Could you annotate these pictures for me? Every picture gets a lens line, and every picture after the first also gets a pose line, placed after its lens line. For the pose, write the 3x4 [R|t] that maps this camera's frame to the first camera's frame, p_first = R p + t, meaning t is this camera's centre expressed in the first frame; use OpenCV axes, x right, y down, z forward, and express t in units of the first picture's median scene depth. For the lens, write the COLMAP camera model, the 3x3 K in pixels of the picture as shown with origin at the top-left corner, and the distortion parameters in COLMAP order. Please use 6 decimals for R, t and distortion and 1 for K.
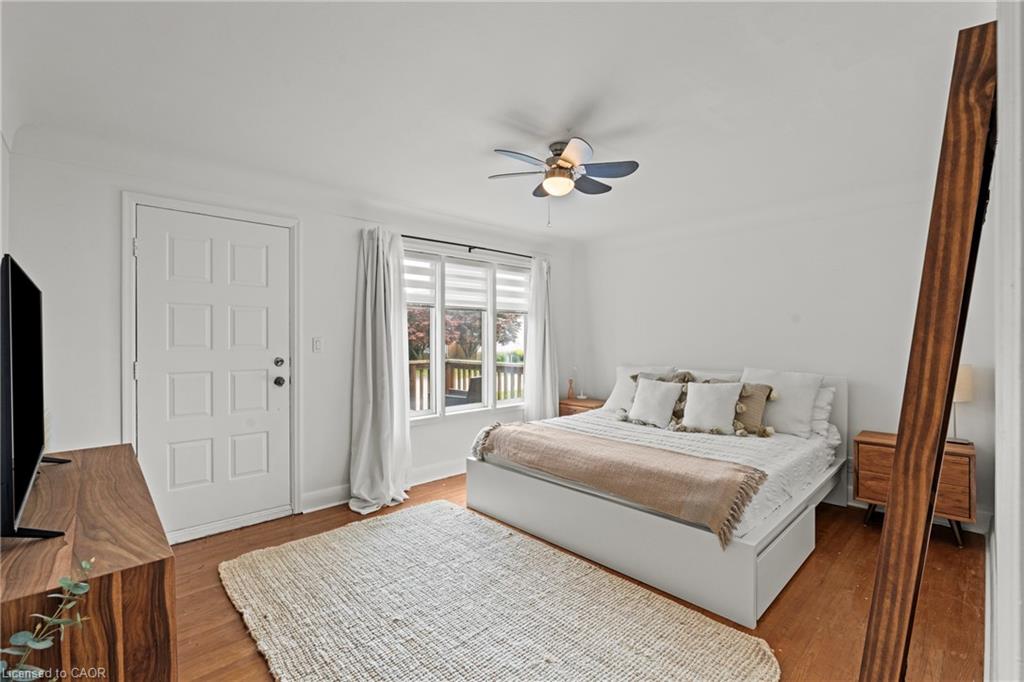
lens RADIAL K [[447.3, 0, 516.8], [0, 447.3, 346.1], [0, 0, 1]] dist [-0.004512, -0.000138]
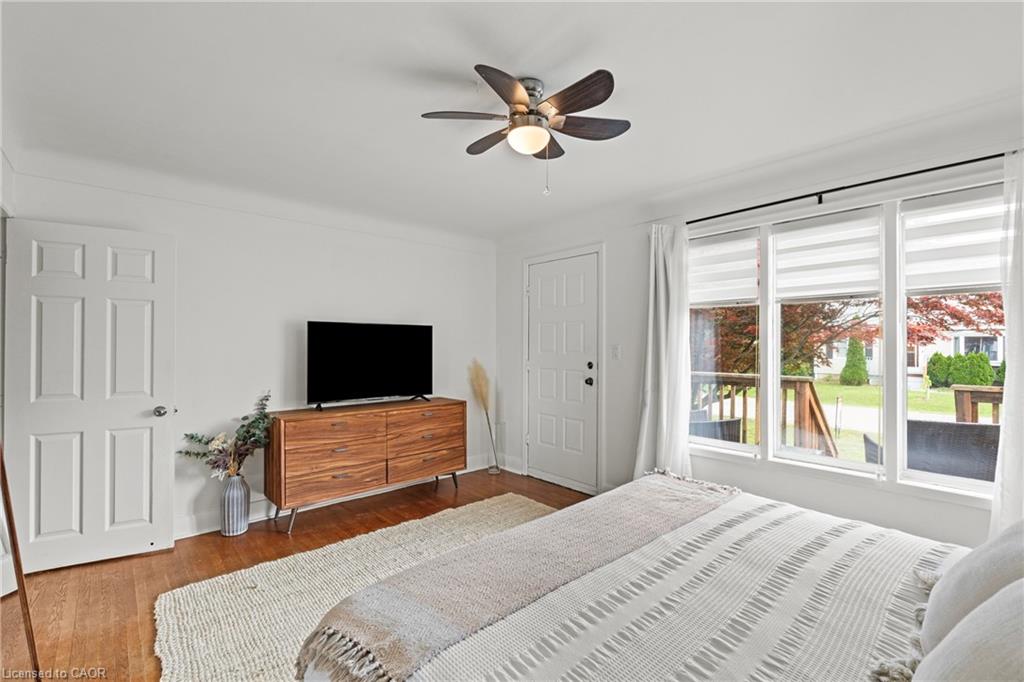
lens RADIAL K [[447.3, 0, 516.8], [0, 447.3, 343.7], [0, 0, 1]] dist [-0.004512, -0.000138]
pose [[0.004343, -0.004810, -0.999979, 0.584317], [-0.002563, 0.999985, -0.004821, -0.015449], [0.999987, 0.002584, 0.004330, 0.672630]]
